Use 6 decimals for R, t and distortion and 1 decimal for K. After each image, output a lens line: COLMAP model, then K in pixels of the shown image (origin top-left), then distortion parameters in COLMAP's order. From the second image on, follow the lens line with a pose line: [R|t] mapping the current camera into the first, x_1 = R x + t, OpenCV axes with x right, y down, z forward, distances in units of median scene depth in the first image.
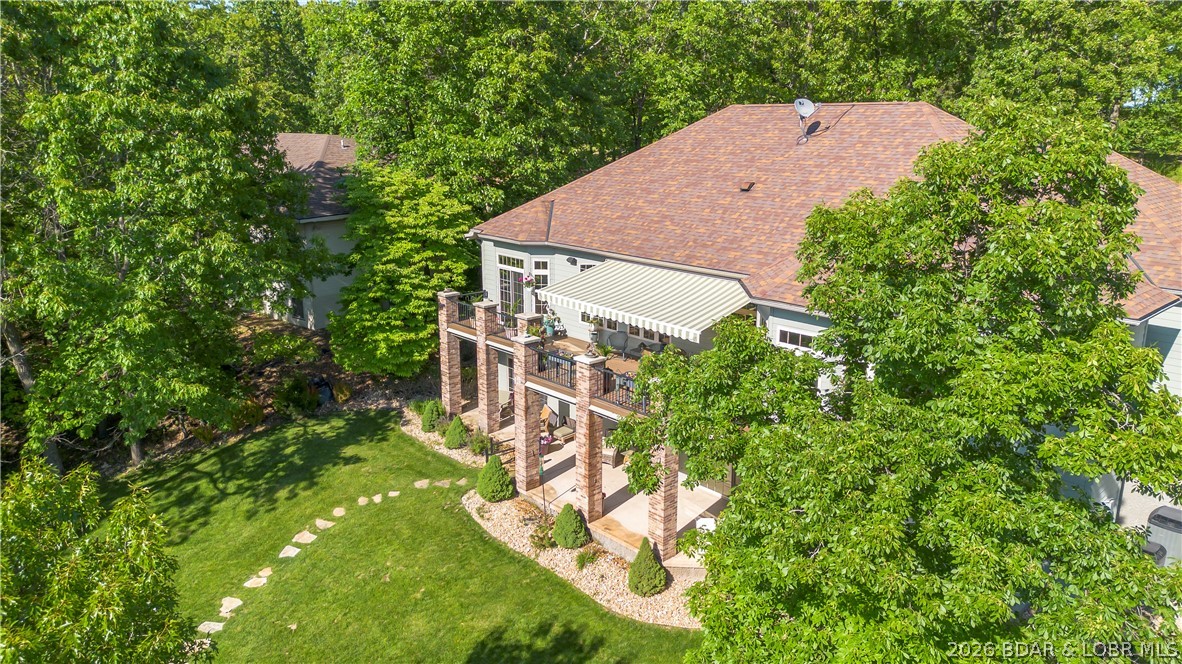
lens RADIAL K [[828.7, 0, 591.0], [0, 828.7, 332.0], [0, 0, 1]] dist [0.025667, -0.004618]
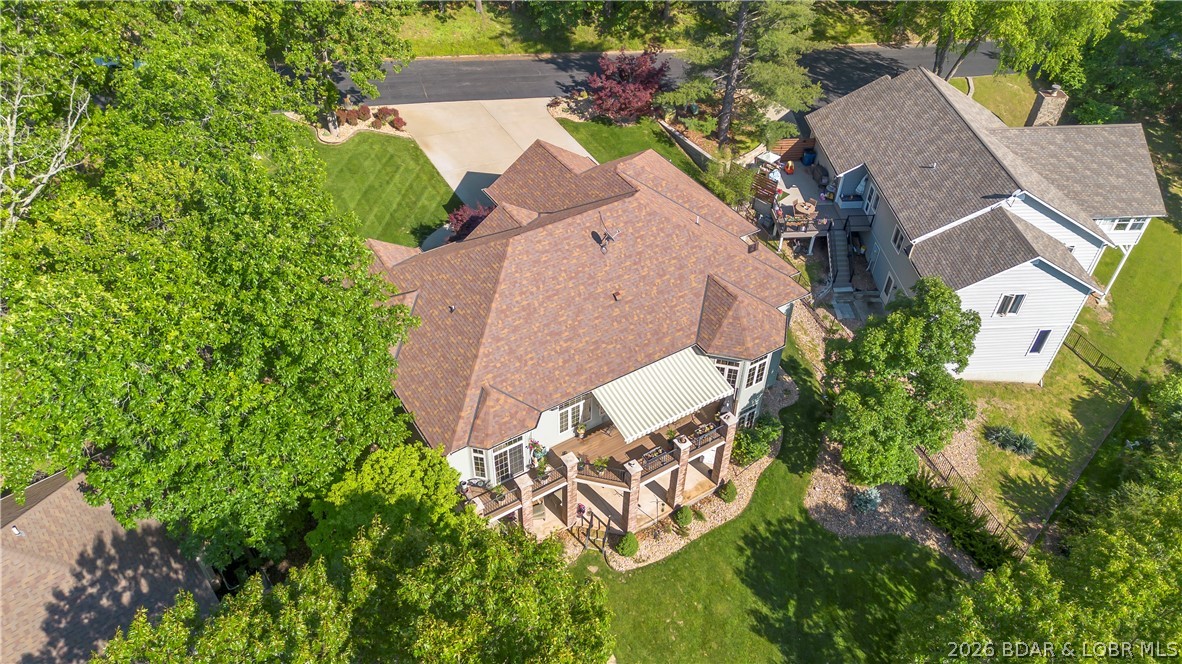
lens RADIAL K [[816.8, 0, 591.0], [0, 816.8, 332.0], [0, 0, 1]] dist [0.027658, -0.000620]
pose [[0.191500, -0.658765, 0.727569, -0.999978], [0.237683, 0.750350, 0.616832, -1.097988], [-0.952279, 0.054807, 0.300269, 0.591468]]
